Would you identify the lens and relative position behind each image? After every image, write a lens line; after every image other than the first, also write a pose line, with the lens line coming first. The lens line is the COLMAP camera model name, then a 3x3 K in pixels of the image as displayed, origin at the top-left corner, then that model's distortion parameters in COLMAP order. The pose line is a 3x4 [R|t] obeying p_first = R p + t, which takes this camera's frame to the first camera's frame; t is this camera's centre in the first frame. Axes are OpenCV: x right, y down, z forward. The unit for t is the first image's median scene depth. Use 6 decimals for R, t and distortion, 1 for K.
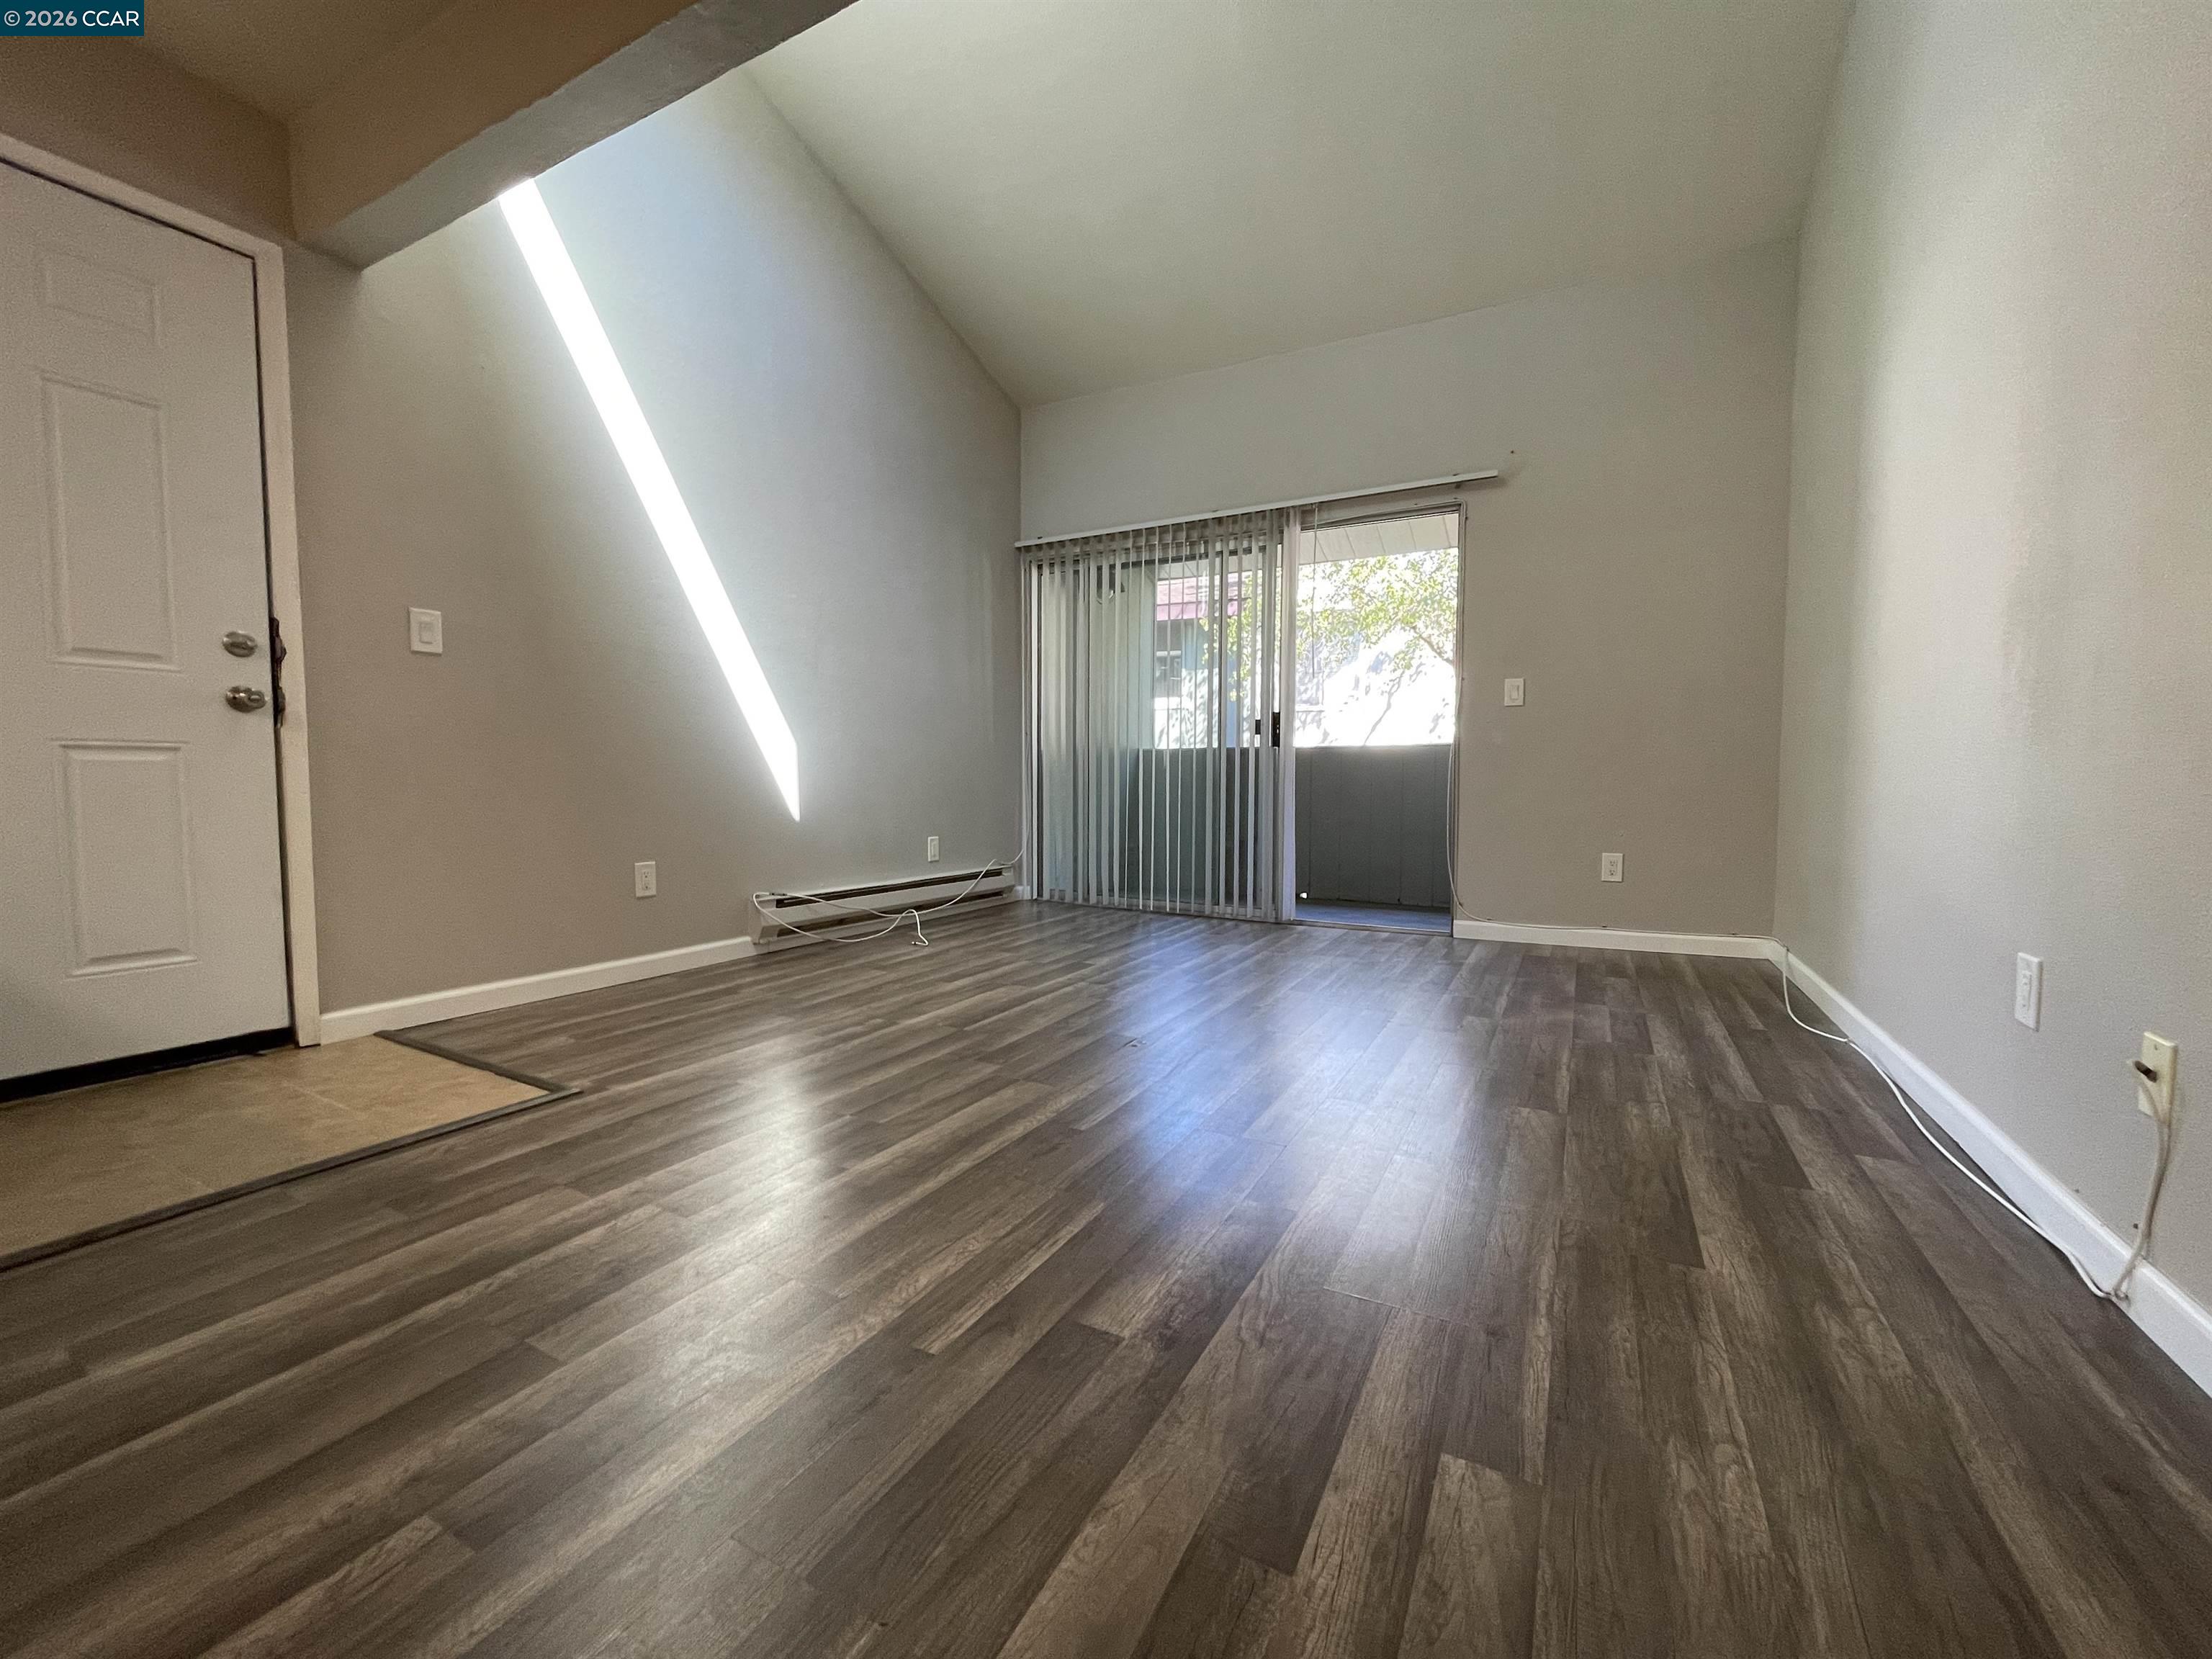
lens RADIAL K [[890.5, 0, 1098.8], [0, 890.5, 804.8], [0, 0, 1]] dist [0.000992, -0.000578]
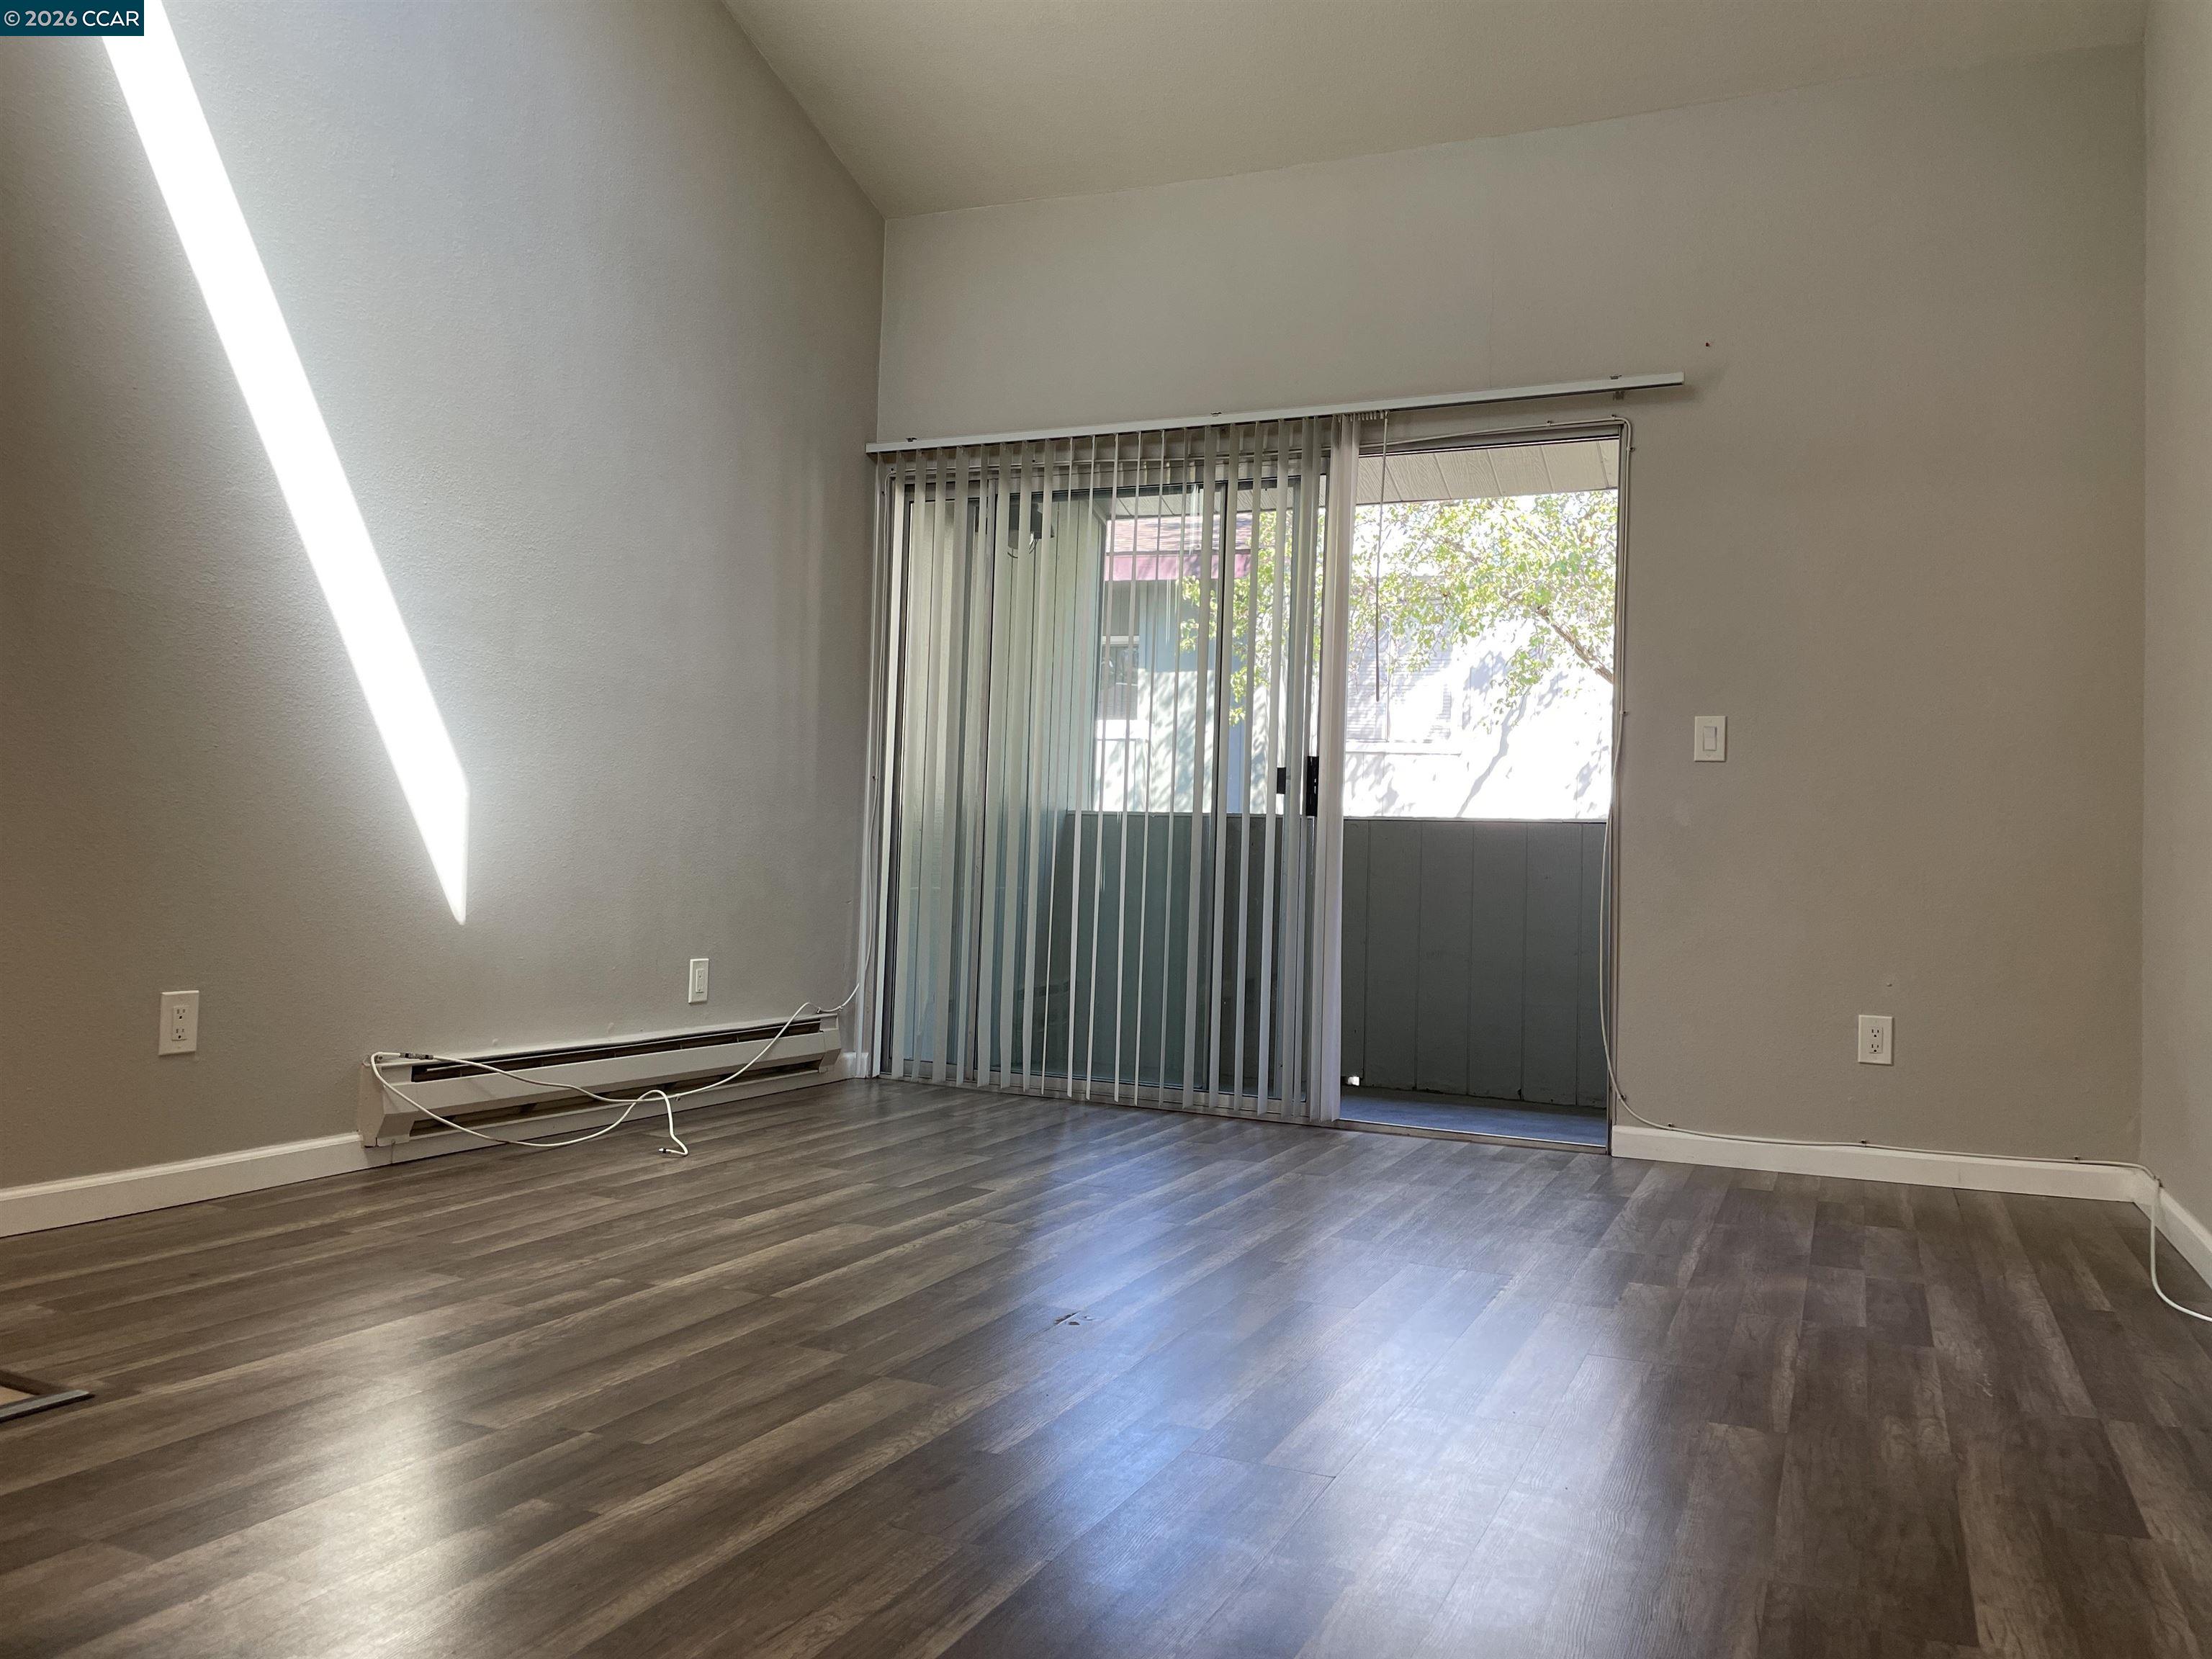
lens RADIAL K [[1660.4, 0, 1109.2], [0, 1660.4, 759.8], [0, 0, 1]] dist [0.066325, -0.055829]
pose [[0.996121, 0.034836, 0.080801, -0.030660], [-0.027240, 0.995268, -0.093275, 0.004635], [-0.083668, 0.090712, 0.992356, -0.097679]]
